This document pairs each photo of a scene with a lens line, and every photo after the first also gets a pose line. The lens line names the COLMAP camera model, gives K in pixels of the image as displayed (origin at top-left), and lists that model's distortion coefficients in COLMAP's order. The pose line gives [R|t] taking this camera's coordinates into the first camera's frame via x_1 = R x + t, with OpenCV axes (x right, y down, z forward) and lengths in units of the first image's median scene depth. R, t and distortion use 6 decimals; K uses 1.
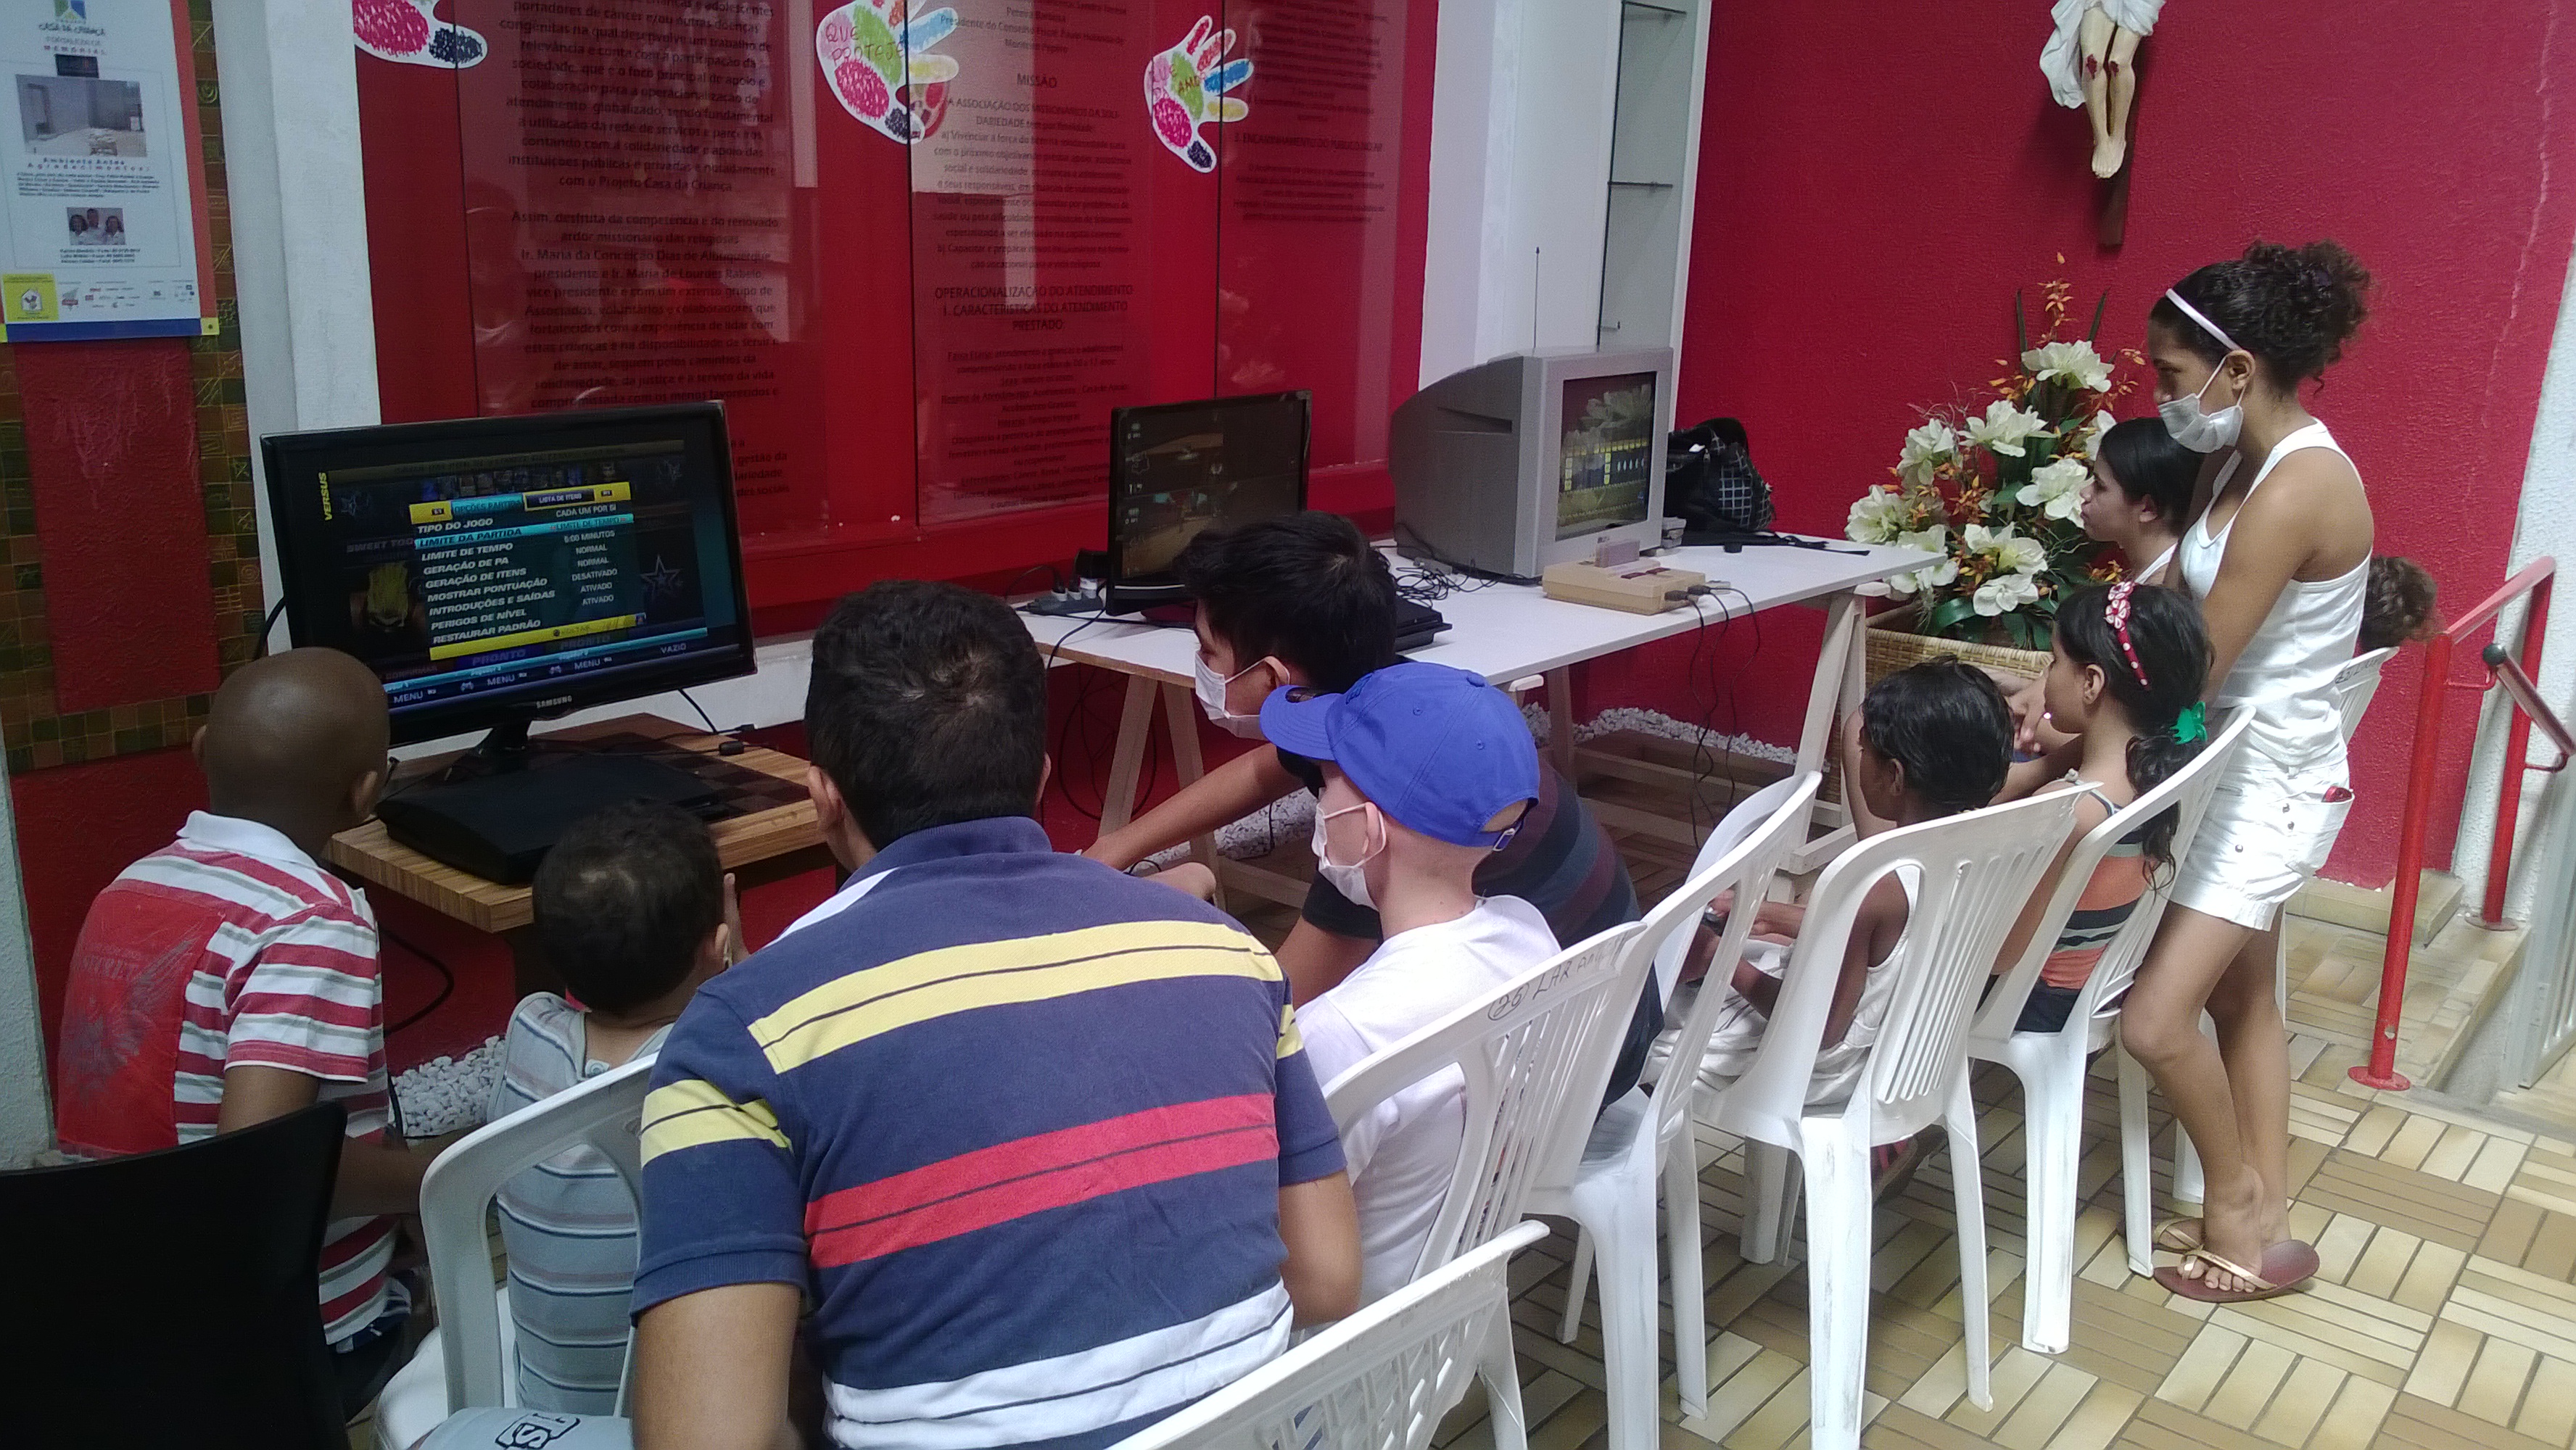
lens RADIAL K [[2175.2, 0, 1107.3], [0, 2175.2, 726.3], [0, 0, 1]] dist [0.094811, -0.195495]
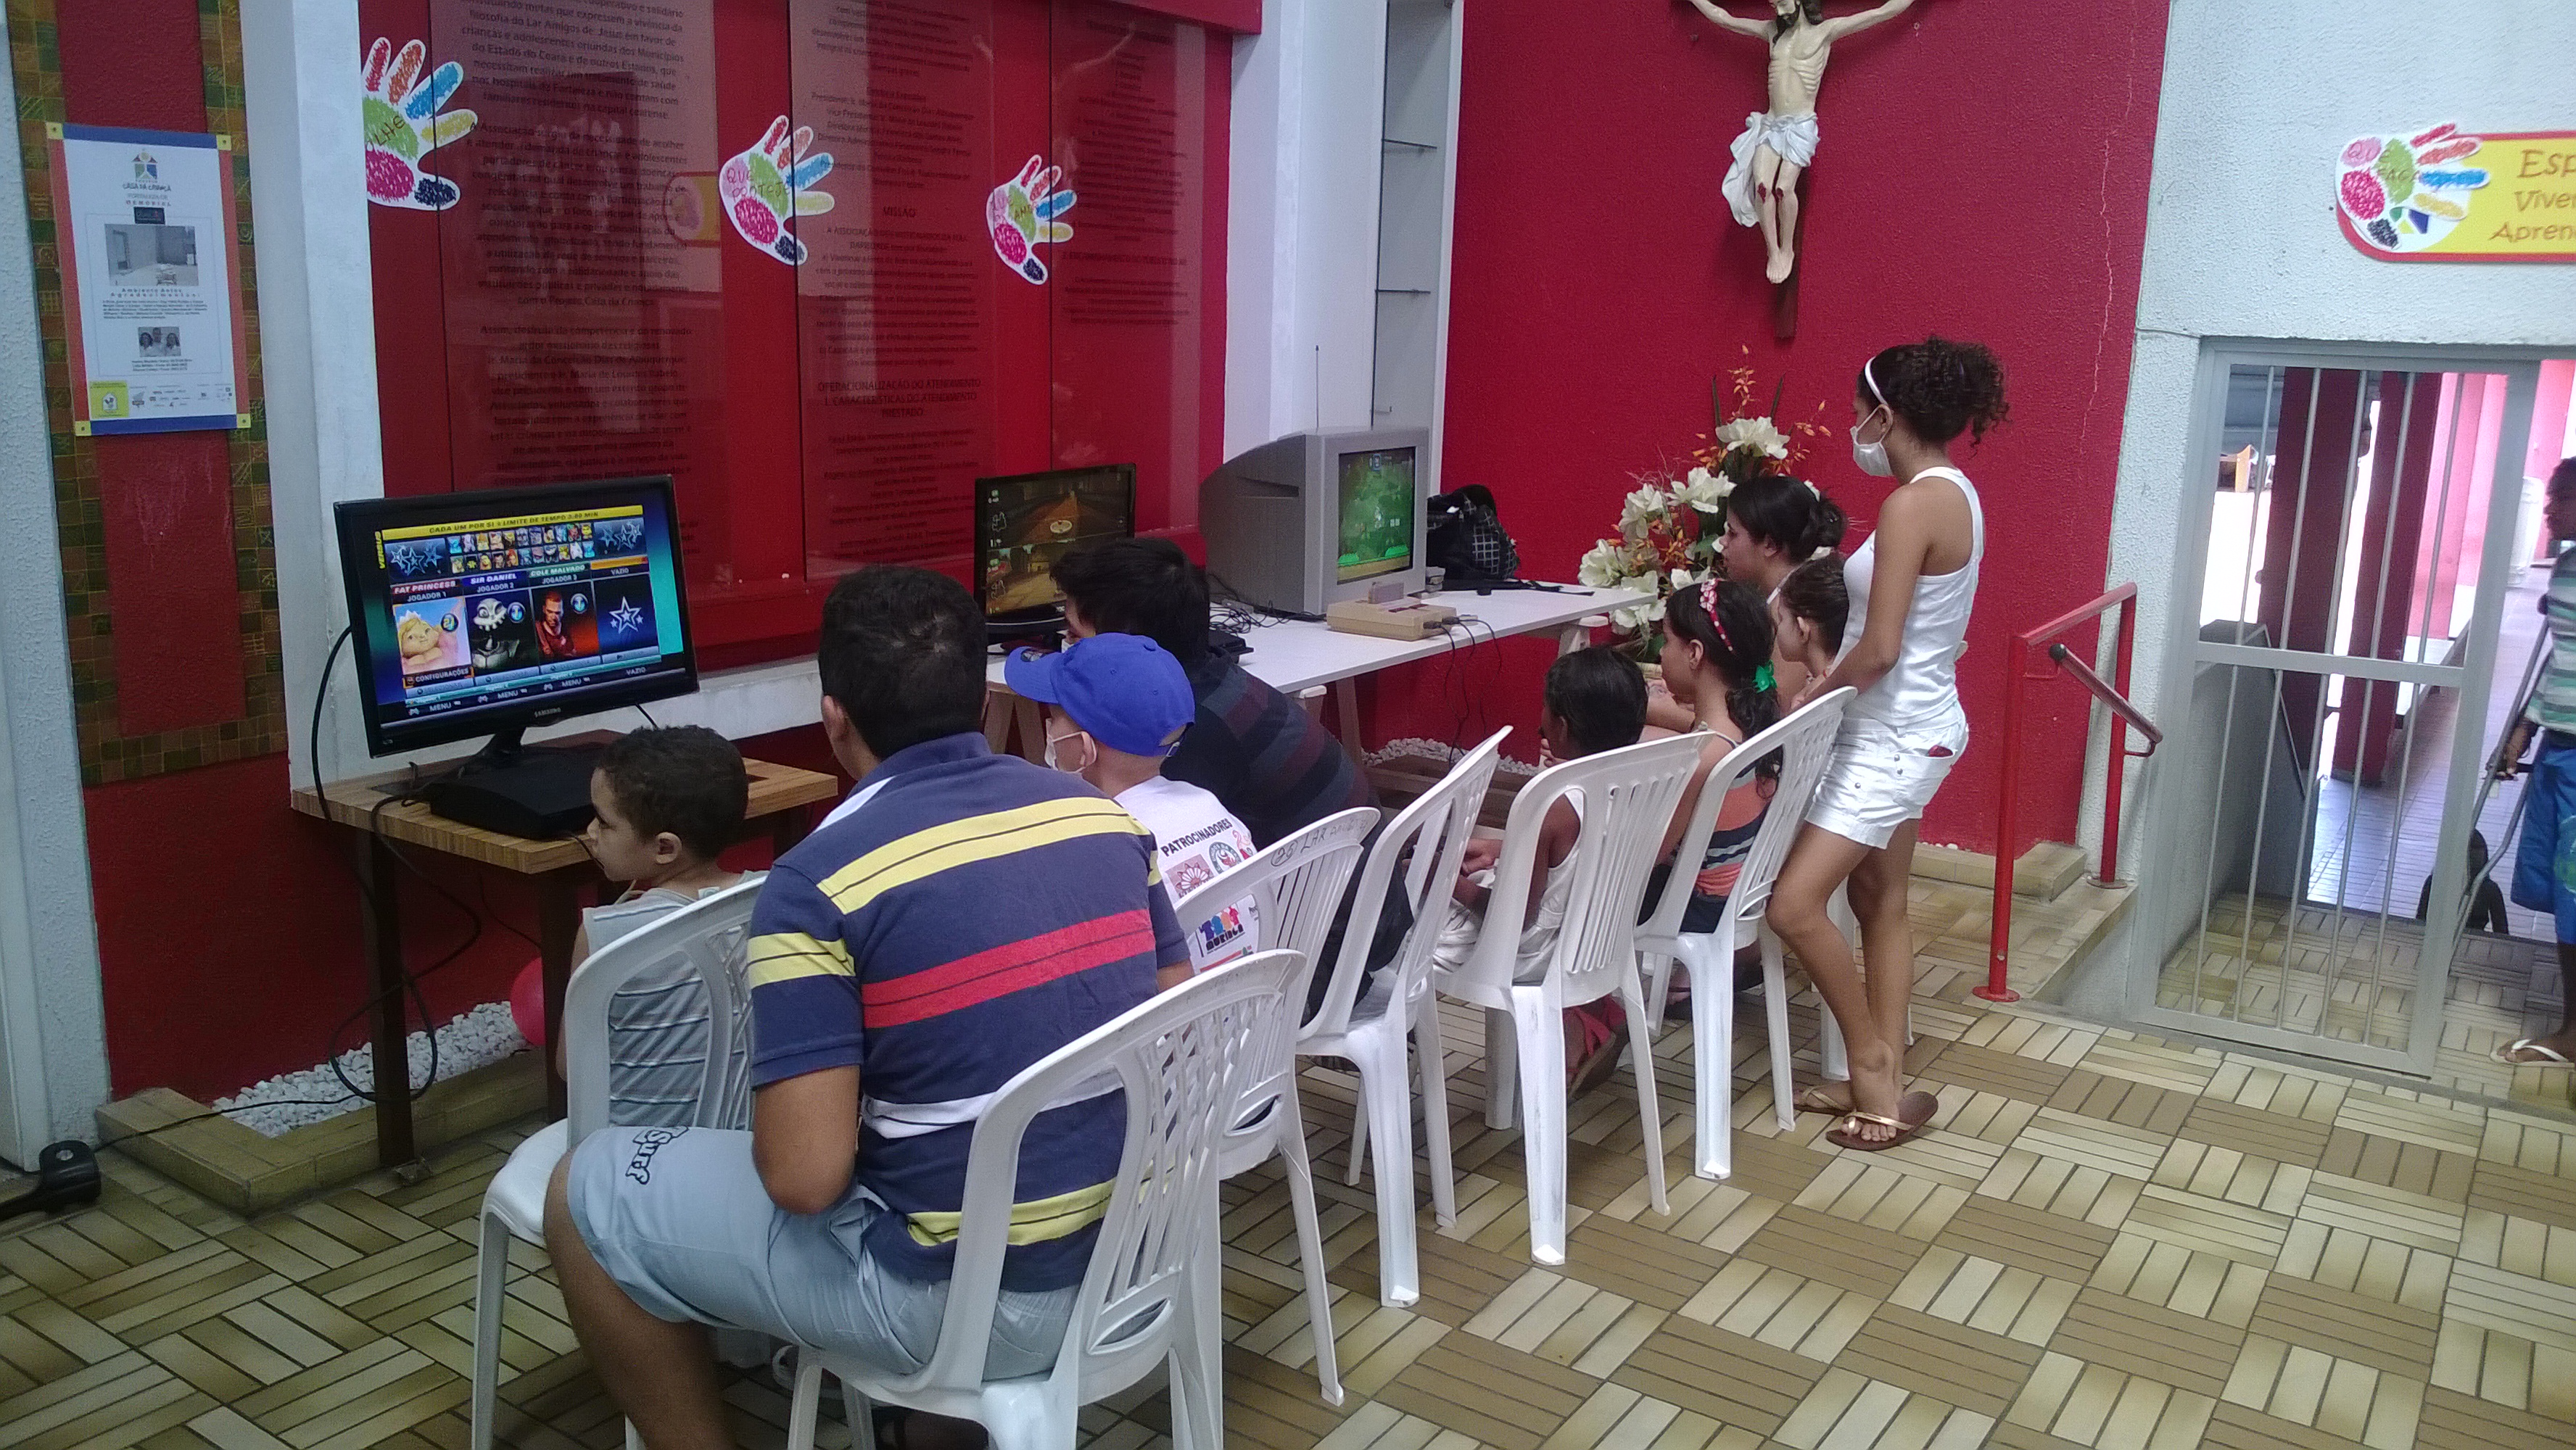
lens RADIAL K [[2175.2, 0, 1107.3], [0, 2175.2, 726.3], [0, 0, 1]] dist [0.094811, -0.195495]
pose [[0.996332, -0.023281, 0.082349, -0.023342], [0.026511, 0.998912, -0.038354, 0.036270], [-0.081367, 0.040396, 0.995865, -0.191204]]
